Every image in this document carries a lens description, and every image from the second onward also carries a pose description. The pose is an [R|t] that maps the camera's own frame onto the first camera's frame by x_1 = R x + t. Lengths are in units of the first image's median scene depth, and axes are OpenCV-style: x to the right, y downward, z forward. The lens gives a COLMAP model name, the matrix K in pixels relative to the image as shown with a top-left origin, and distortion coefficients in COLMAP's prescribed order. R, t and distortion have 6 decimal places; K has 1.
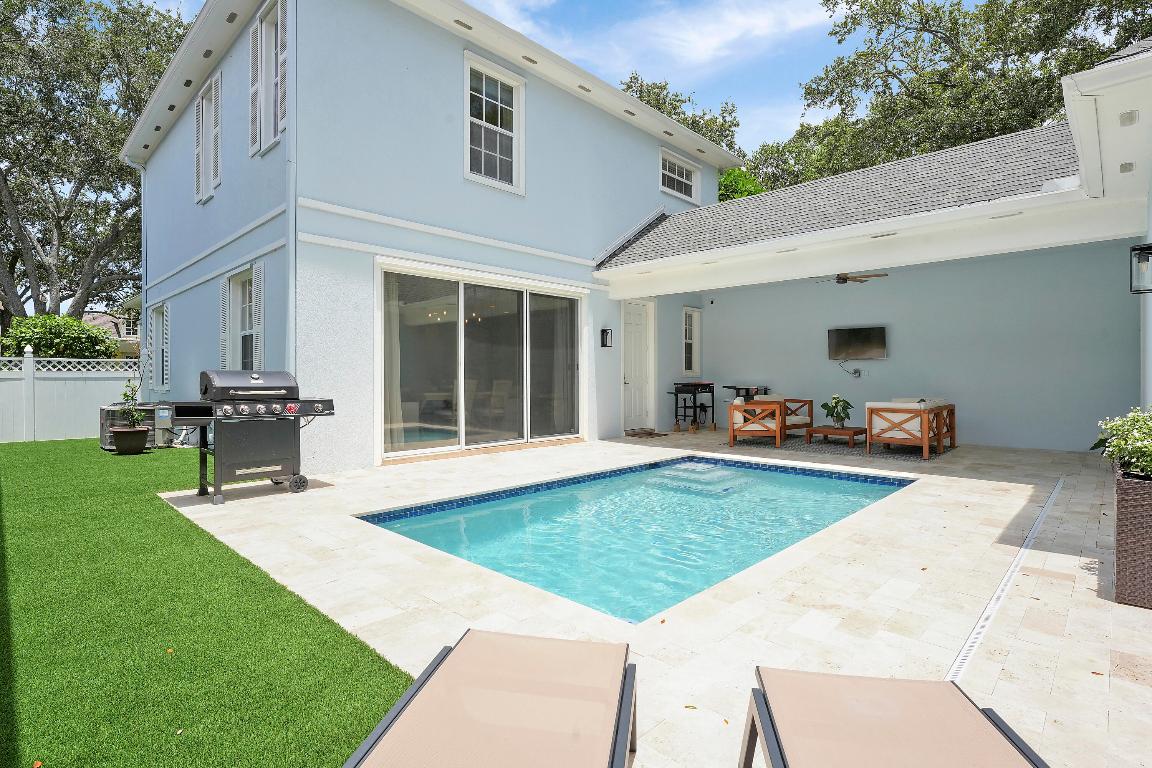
lens RADIAL K [[577.0, 0, 576.0], [0, 577.0, 384.0], [0, 0, 1]] dist [-0.000600, -0.000023]
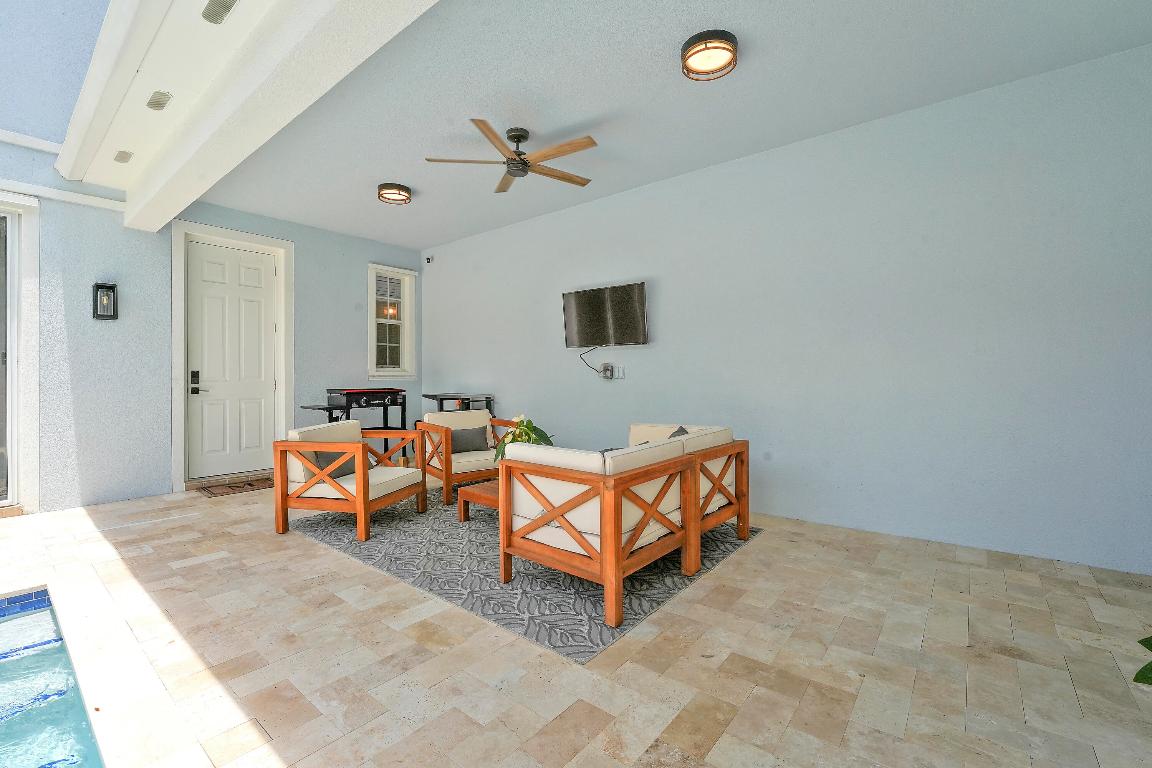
lens RADIAL K [[503.5, 0, 576.0], [0, 503.5, 384.0], [0, 0, 1]] dist [-0.018618, -0.000094]
pose [[0.995829, -0.000360, 0.091238, 0.434969], [0.000620, 0.999996, -0.002824, -0.006294], [-0.091237, 0.002869, 0.995825, 0.554798]]
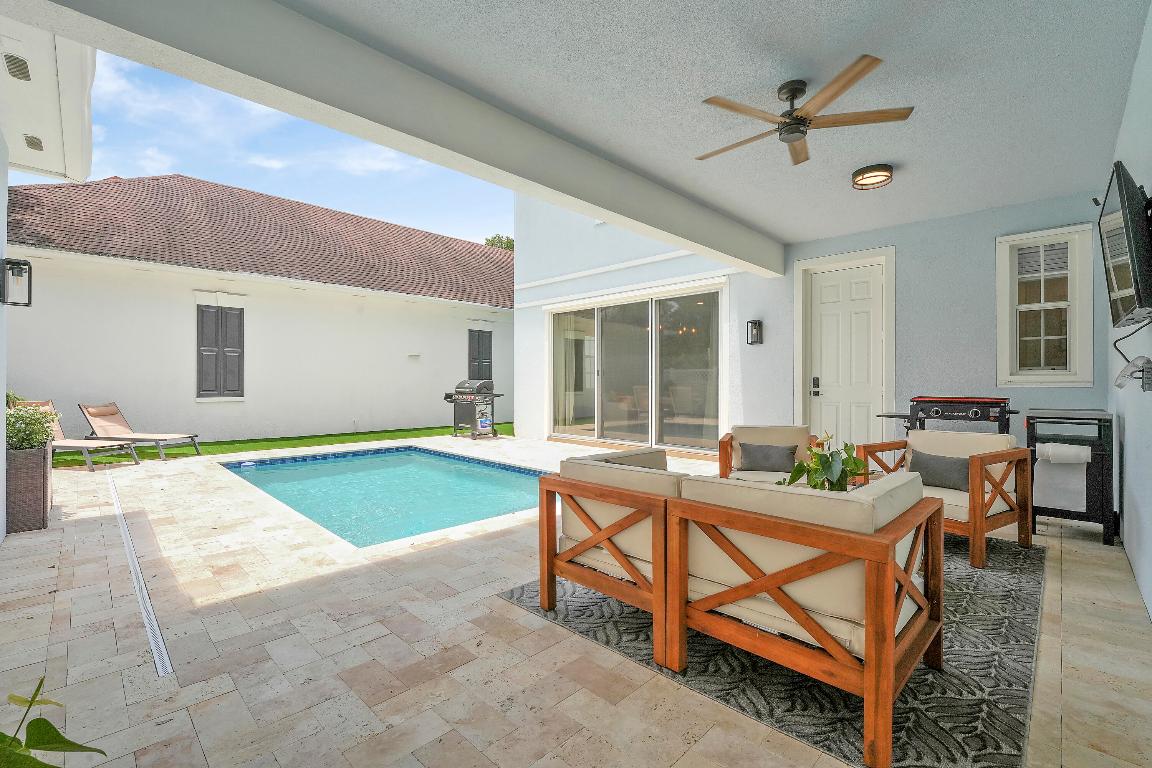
lens RADIAL K [[499.0, 0, 576.0], [0, 499.0, 384.0], [0, 0, 1]] dist [-0.015925, -0.000162]
pose [[-0.014699, 0.007229, -0.999866, 0.734889], [-0.011615, 0.999905, 0.007400, -0.014633], [0.999824, 0.011723, -0.014613, 0.804547]]
